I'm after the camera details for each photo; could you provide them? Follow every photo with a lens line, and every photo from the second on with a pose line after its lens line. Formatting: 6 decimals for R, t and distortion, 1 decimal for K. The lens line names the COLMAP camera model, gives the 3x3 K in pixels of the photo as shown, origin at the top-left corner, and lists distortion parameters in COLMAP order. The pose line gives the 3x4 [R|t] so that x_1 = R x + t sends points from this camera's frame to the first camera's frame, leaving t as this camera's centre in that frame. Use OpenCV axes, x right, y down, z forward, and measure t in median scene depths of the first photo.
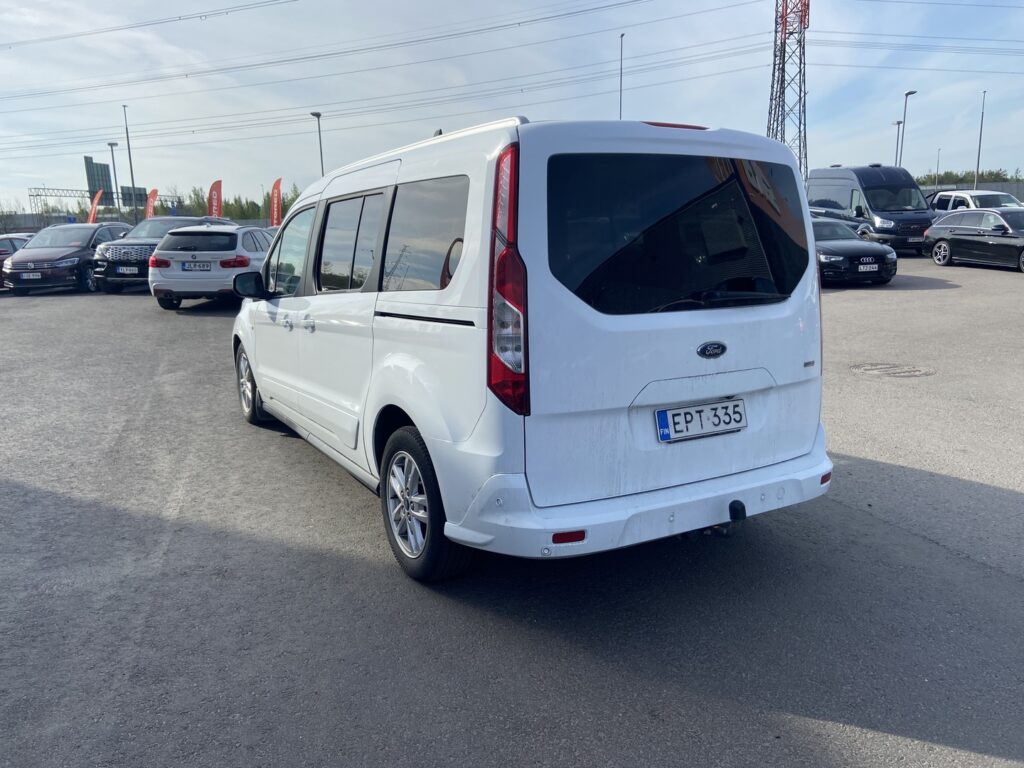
lens RADIAL K [[775.4, 0, 515.8], [0, 775.4, 377.7], [0, 0, 1]] dist [0.126872, -0.153840]
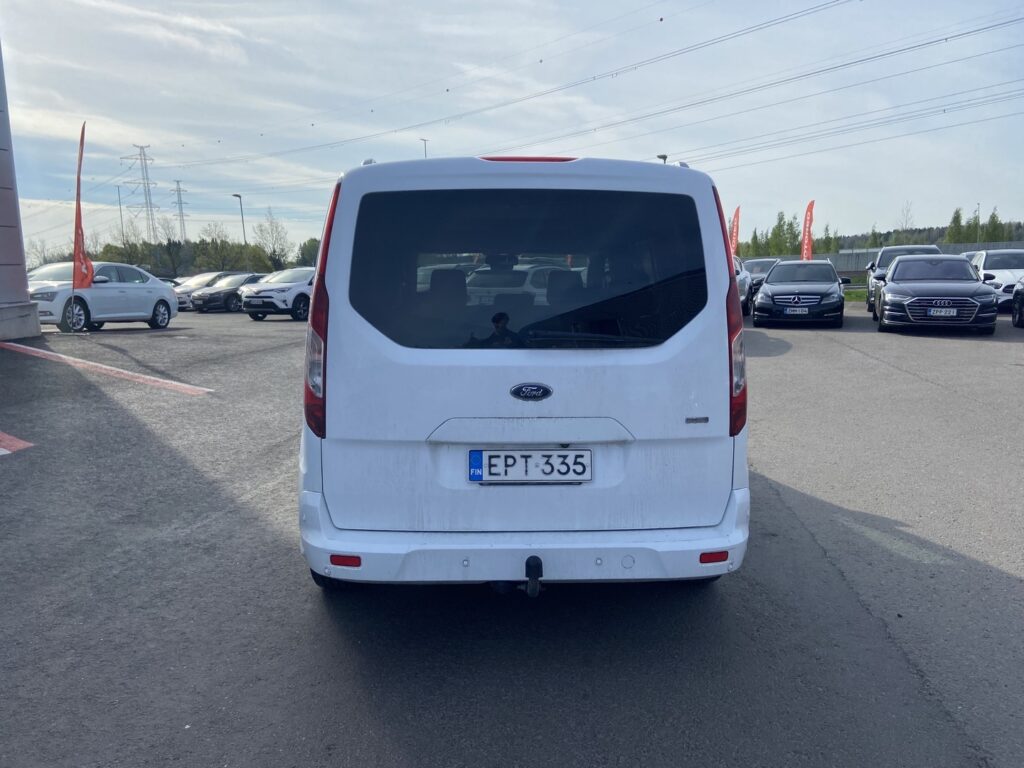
lens RADIAL K [[775.4, 0, 515.8], [0, 775.4, 377.7], [0, 0, 1]] dist [0.126872, -0.153840]
pose [[0.880524, 0.068349, -0.469047, 0.651714], [-0.090072, 0.995646, -0.024005, -0.027740], [0.465364, 0.063385, 0.882847, 0.156258]]
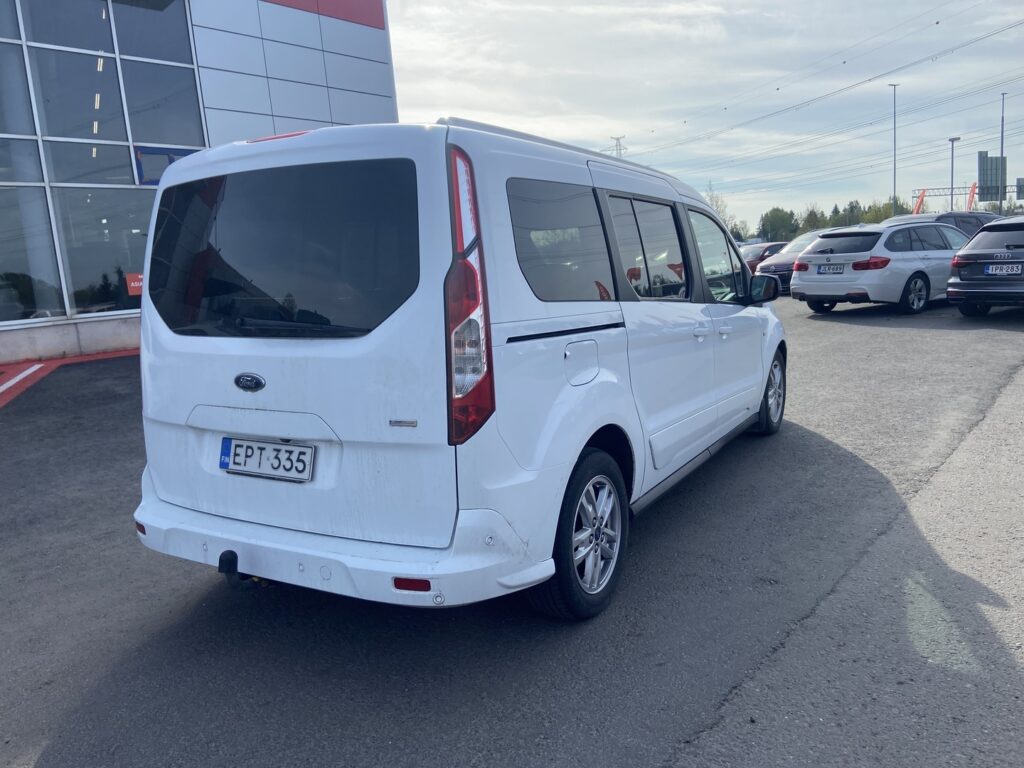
lens RADIAL K [[775.4, 0, 515.8], [0, 775.4, 377.7], [0, 0, 1]] dist [0.126872, -0.153840]
pose [[0.477939, 0.114707, -0.870871, 1.156085], [-0.111283, 0.991355, 0.069504, -0.134536], [0.871315, 0.063694, 0.486573, 0.798080]]
